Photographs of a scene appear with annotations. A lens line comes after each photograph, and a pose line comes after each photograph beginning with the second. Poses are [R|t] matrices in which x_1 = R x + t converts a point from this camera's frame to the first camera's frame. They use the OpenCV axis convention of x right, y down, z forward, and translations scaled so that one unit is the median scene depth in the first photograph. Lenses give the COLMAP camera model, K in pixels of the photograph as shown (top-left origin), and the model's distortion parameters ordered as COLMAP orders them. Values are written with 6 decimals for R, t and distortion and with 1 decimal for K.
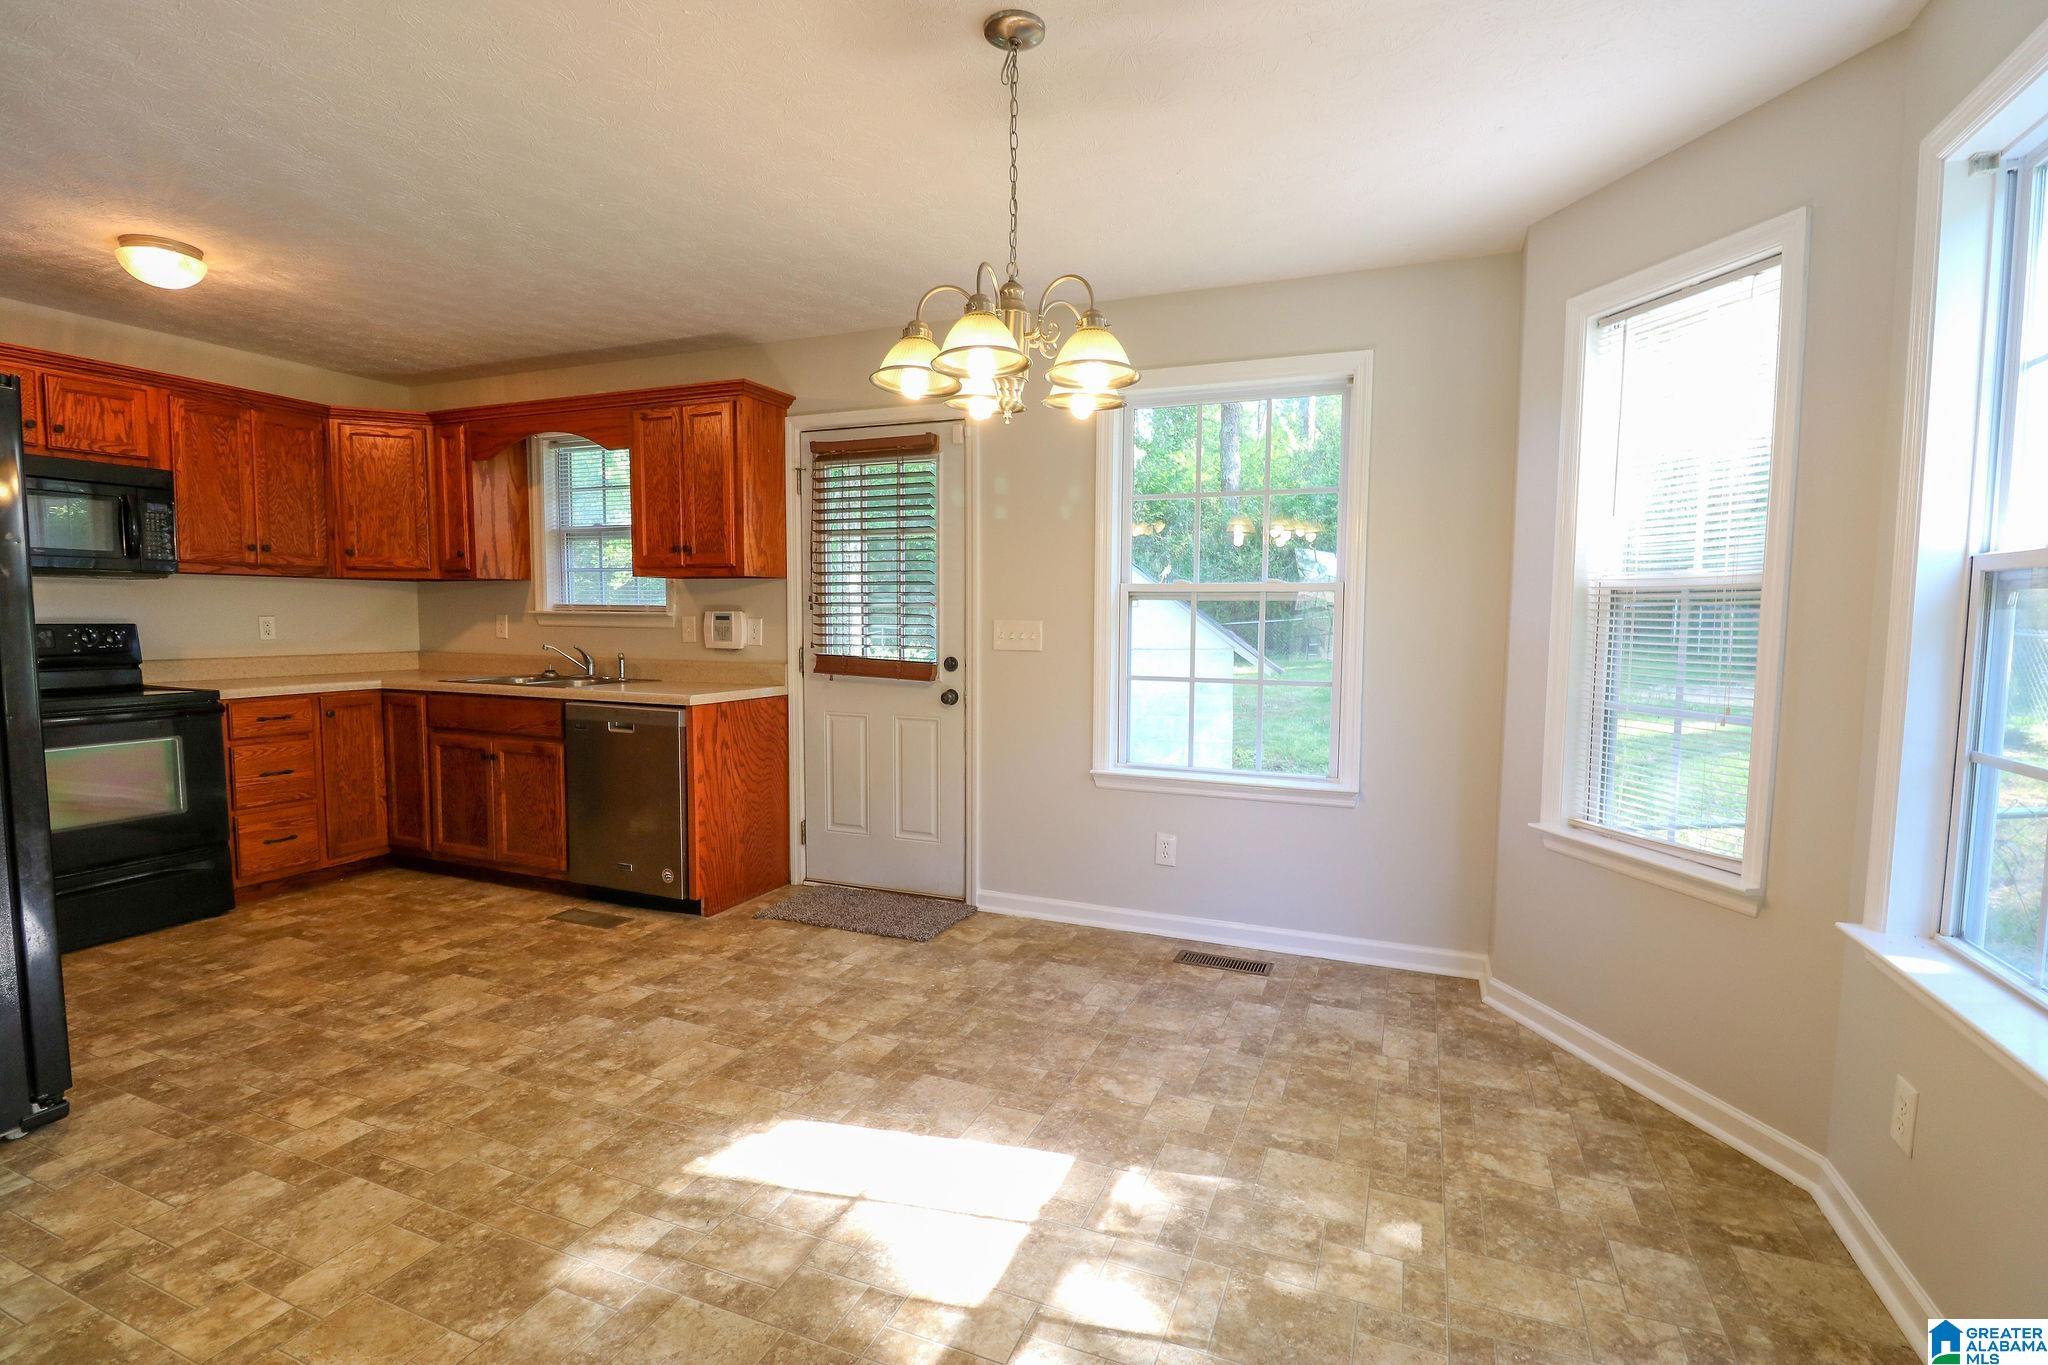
lens RADIAL K [[953.0, 0, 1023.0], [0, 953.0, 684.5], [0, 0, 1]] dist [-0.007672, -0.007578]
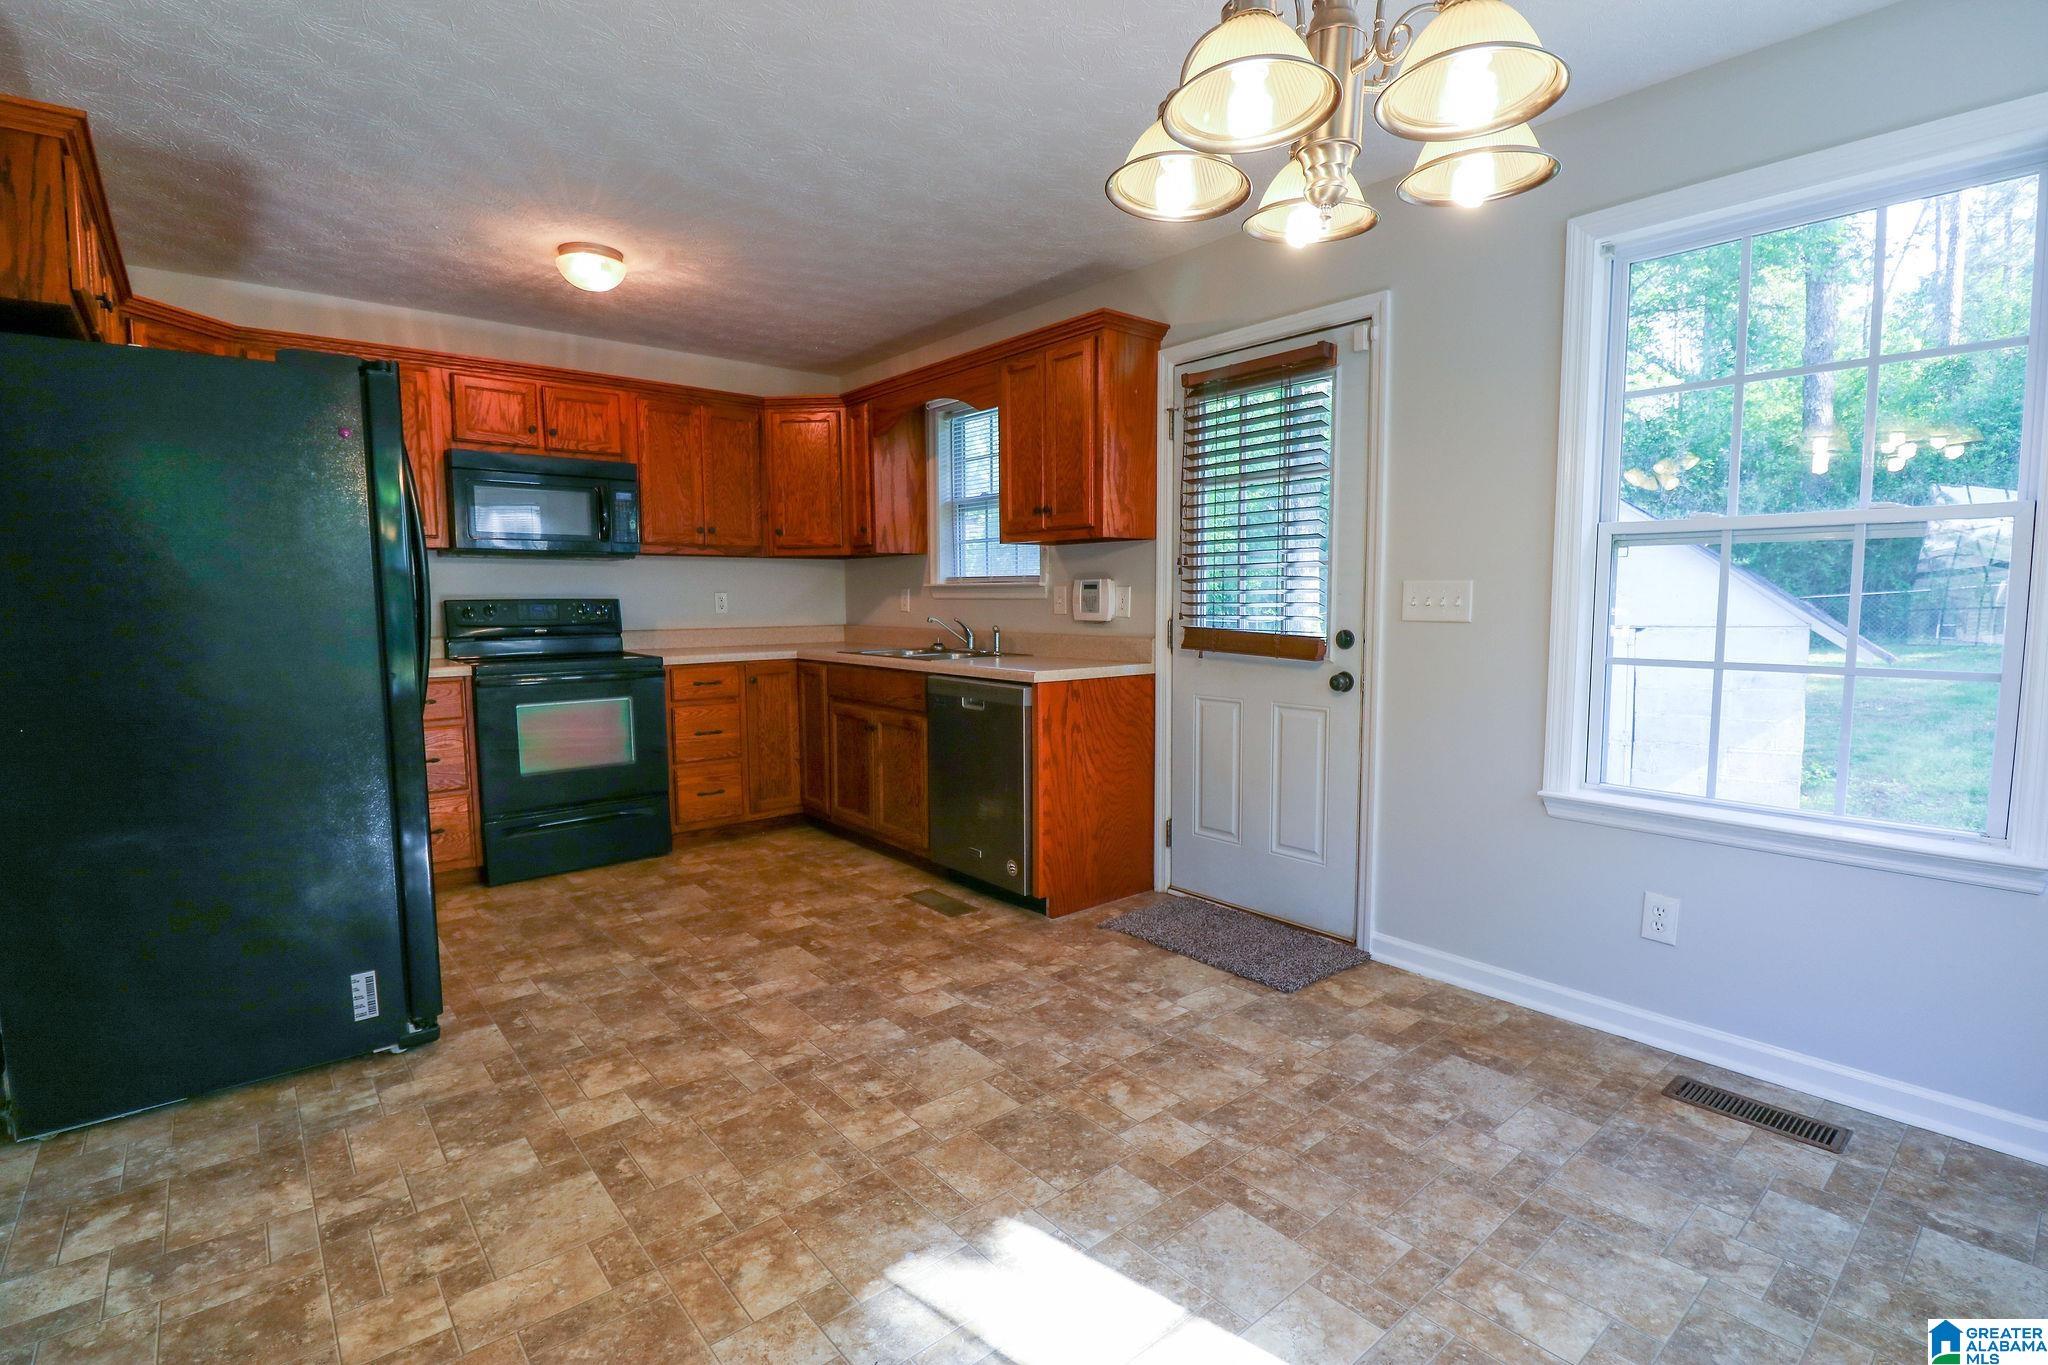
lens RADIAL K [[953.0, 0, 1022.9], [0, 953.0, 686.8], [0, 0, 1]] dist [-0.007672, -0.007578]
pose [[0.887385, 0.031331, -0.459963, 0.062532], [-0.021070, 0.999402, 0.027427, 0.001933], [0.460548, -0.014647, 0.887514, 0.237308]]
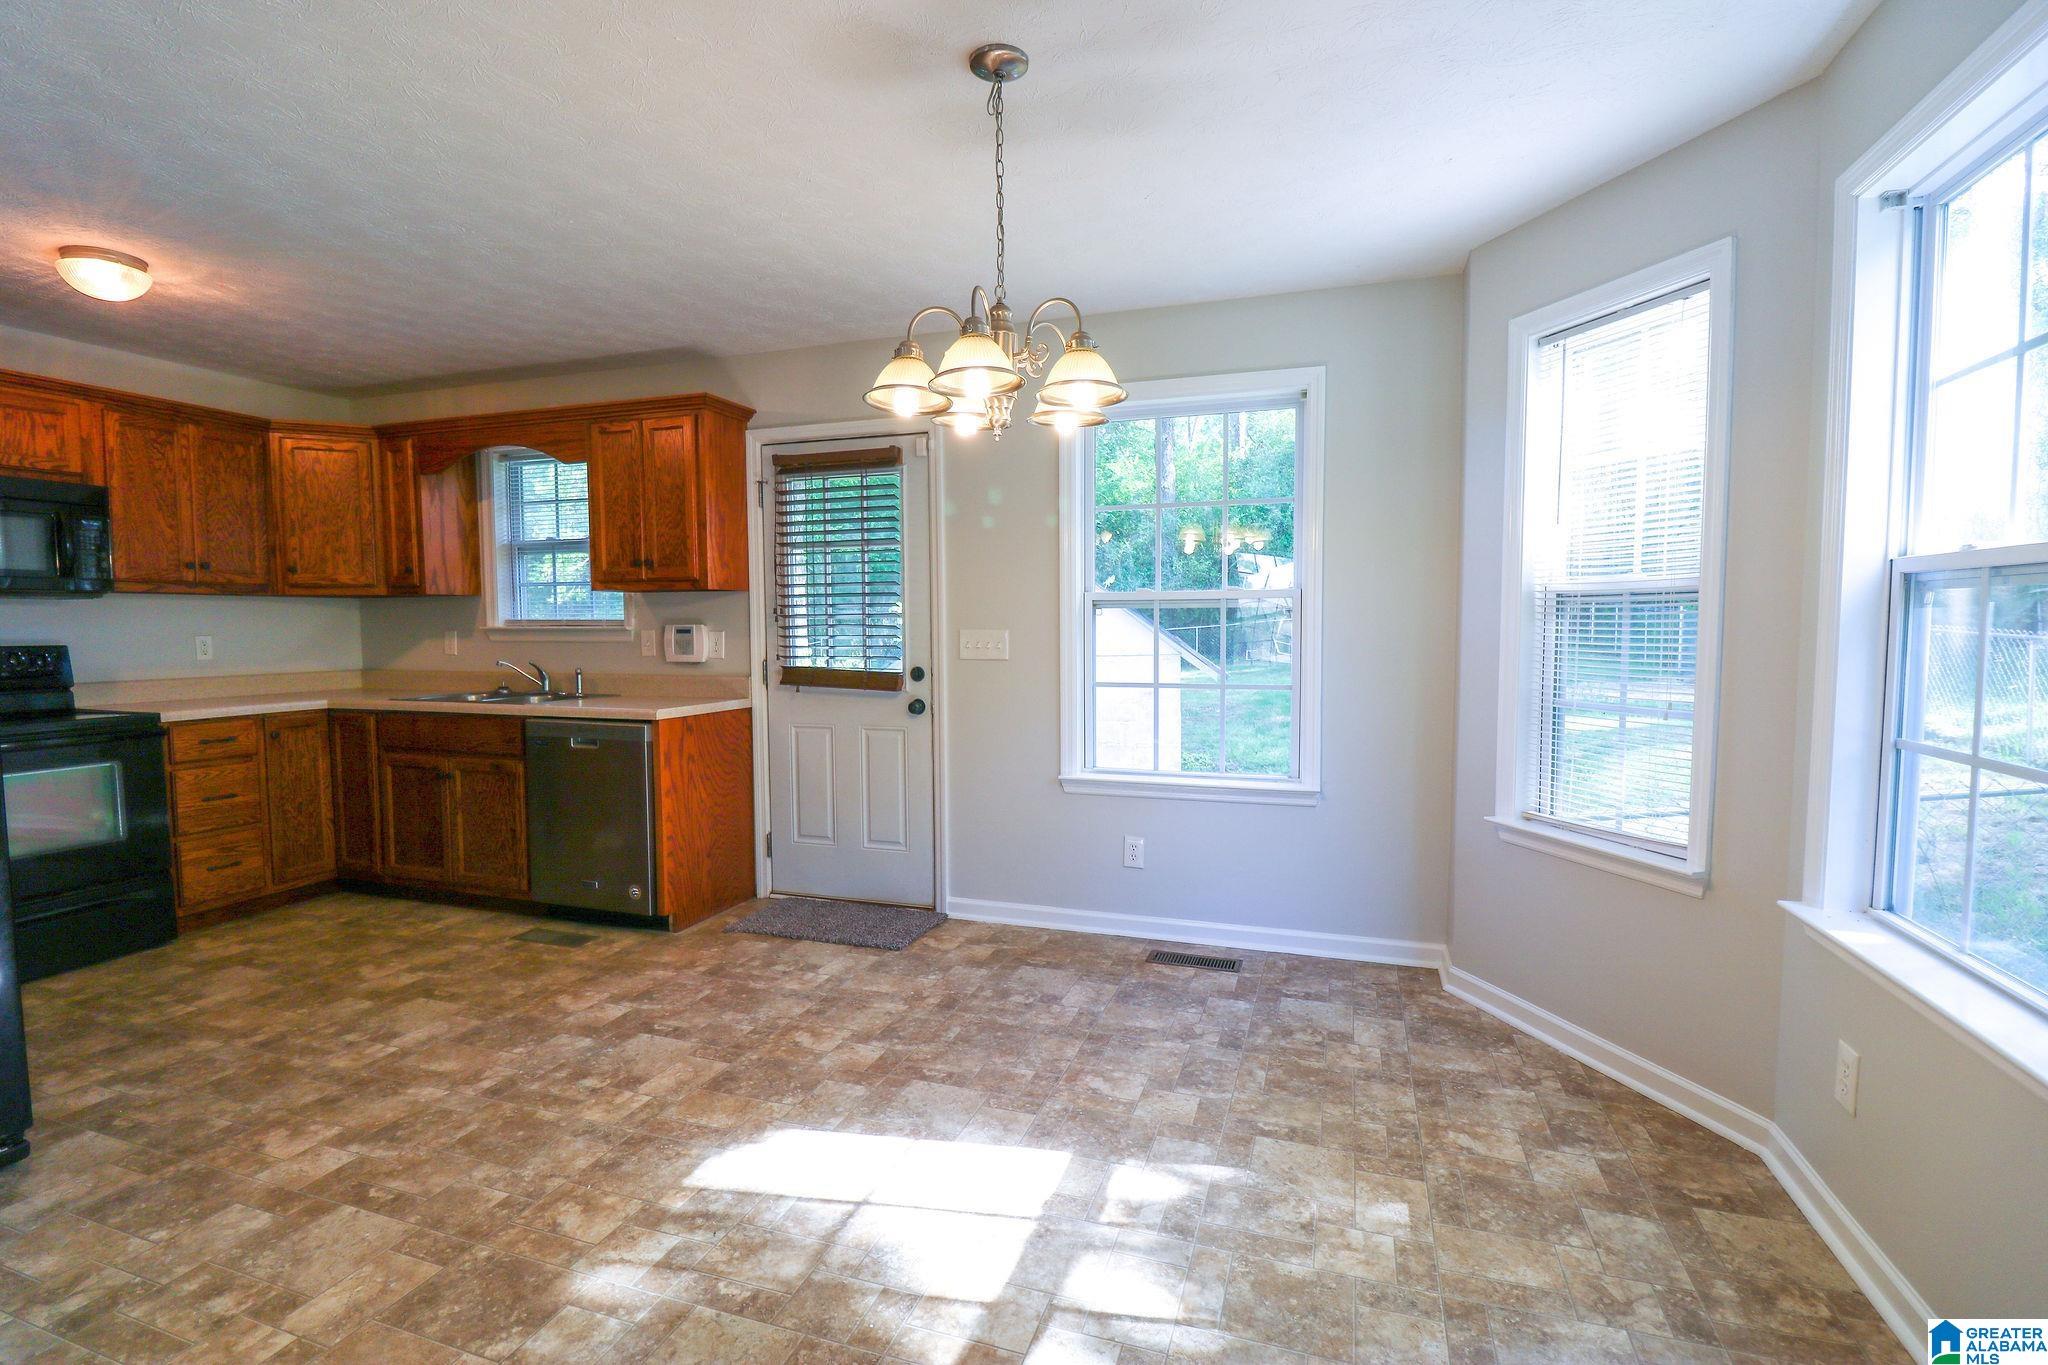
lens RADIAL K [[953.0, 0, 1015.0], [0, 953.0, 679.7], [0, 0, 1]] dist [-0.007672, -0.007578]
pose [[0.998252, -0.016382, 0.056779, -0.037650], [0.017165, 0.999764, -0.013329, -0.000064], [-0.056547, 0.014280, 0.998298, -0.017708]]
